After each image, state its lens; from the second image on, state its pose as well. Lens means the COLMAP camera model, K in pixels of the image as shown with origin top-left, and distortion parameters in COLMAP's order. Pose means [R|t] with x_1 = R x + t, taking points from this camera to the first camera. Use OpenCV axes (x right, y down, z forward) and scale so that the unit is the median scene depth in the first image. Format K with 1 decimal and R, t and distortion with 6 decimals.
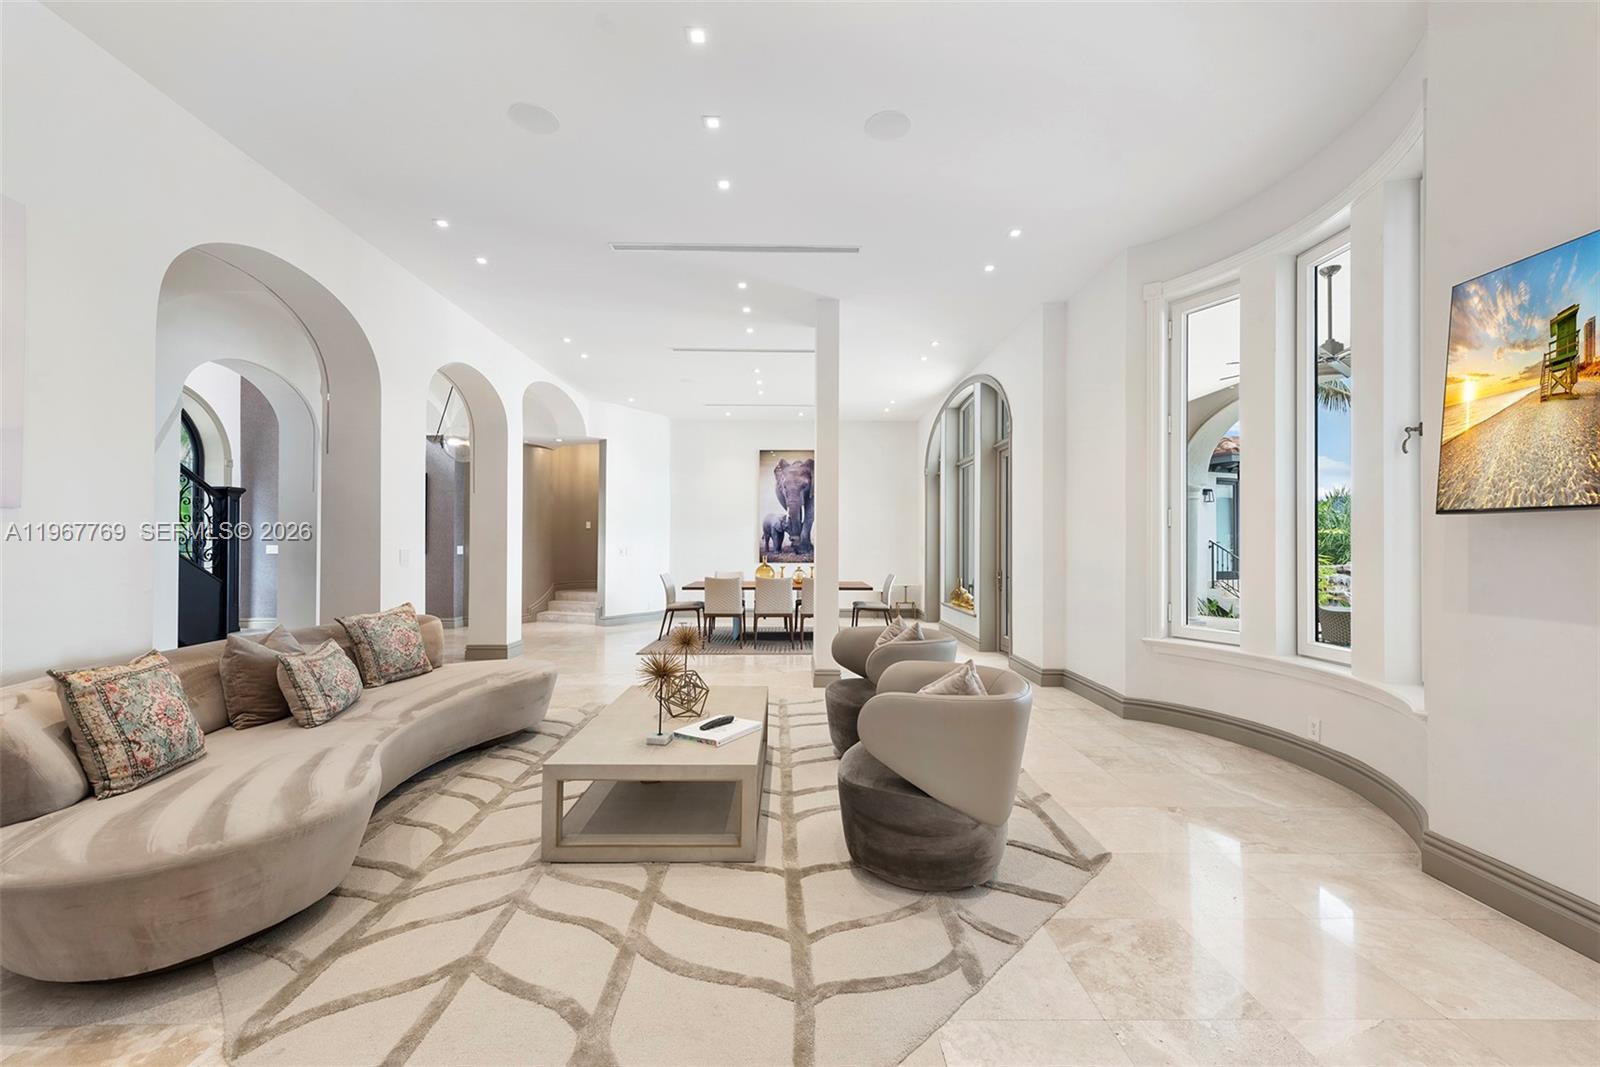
lens RADIAL K [[646.2, 0, 795.3], [0, 646.2, 533.4], [0, 0, 1]] dist [0.013876, -0.001485]
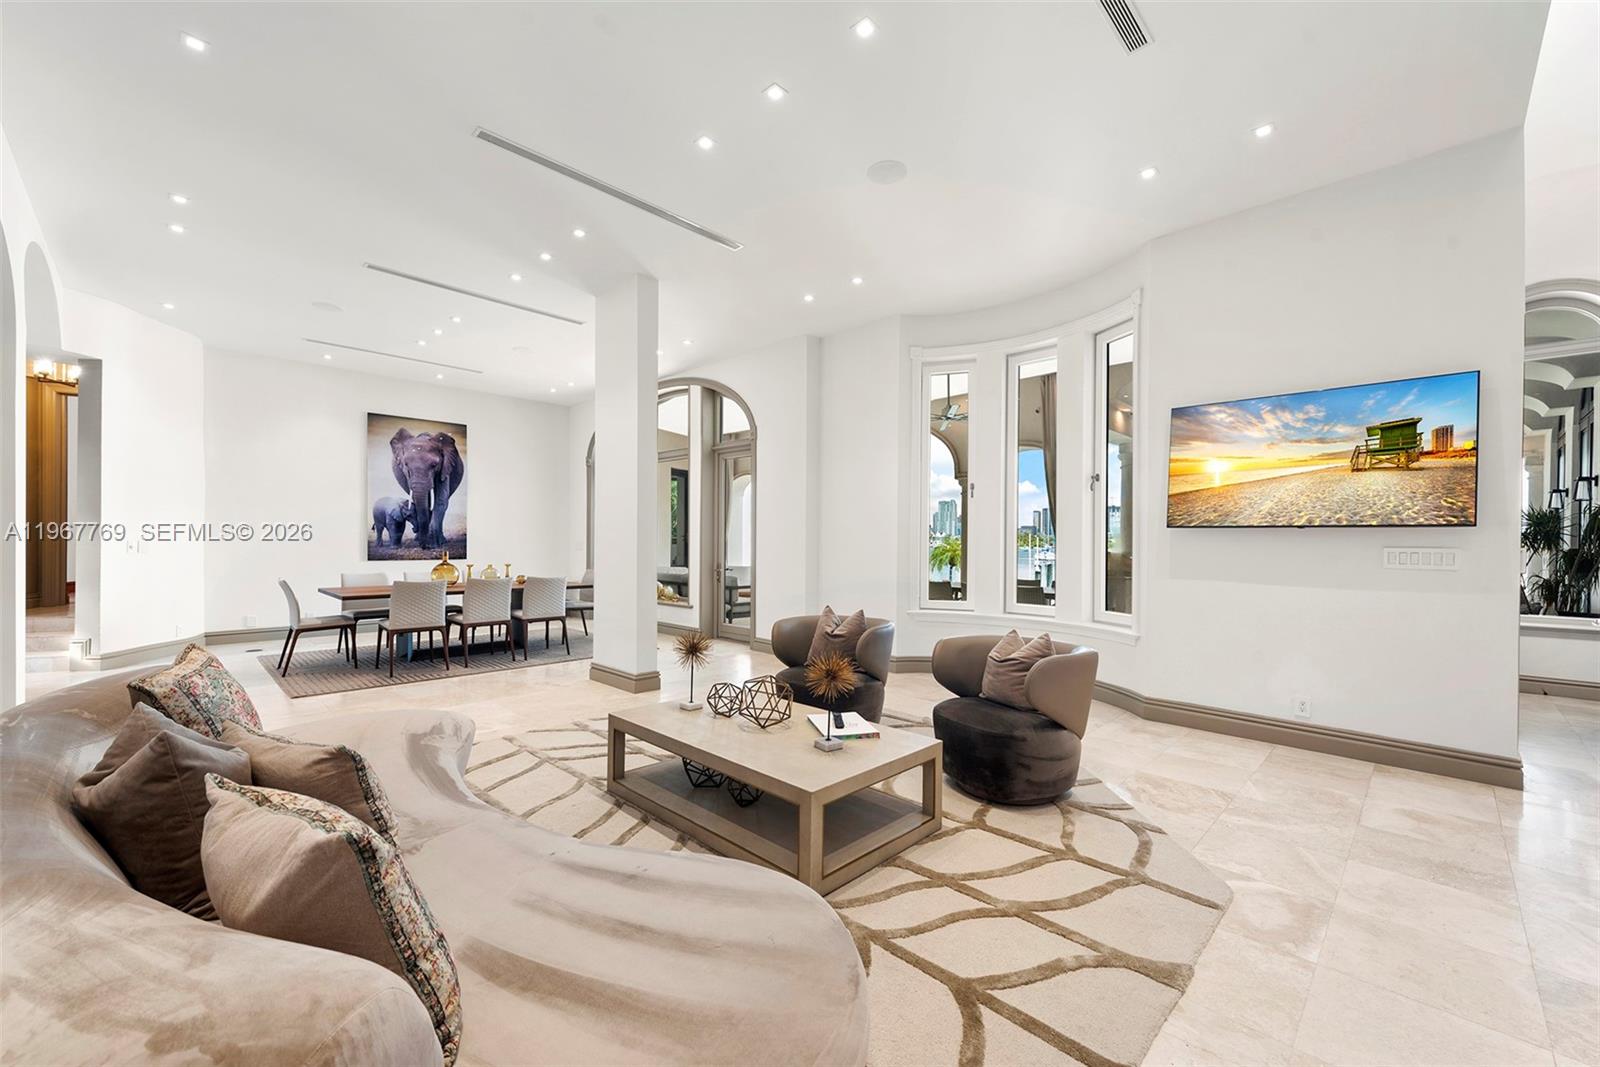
lens RADIAL K [[646.2, 0, 803.3], [0, 646.2, 537.8], [0, 0, 1]] dist [0.013876, -0.001485]
pose [[0.699734, 0.006759, 0.714371, -0.358476], [-0.019908, 0.999751, 0.010041, 0.000887], [-0.714126, -0.021248, 0.699695, 0.140295]]
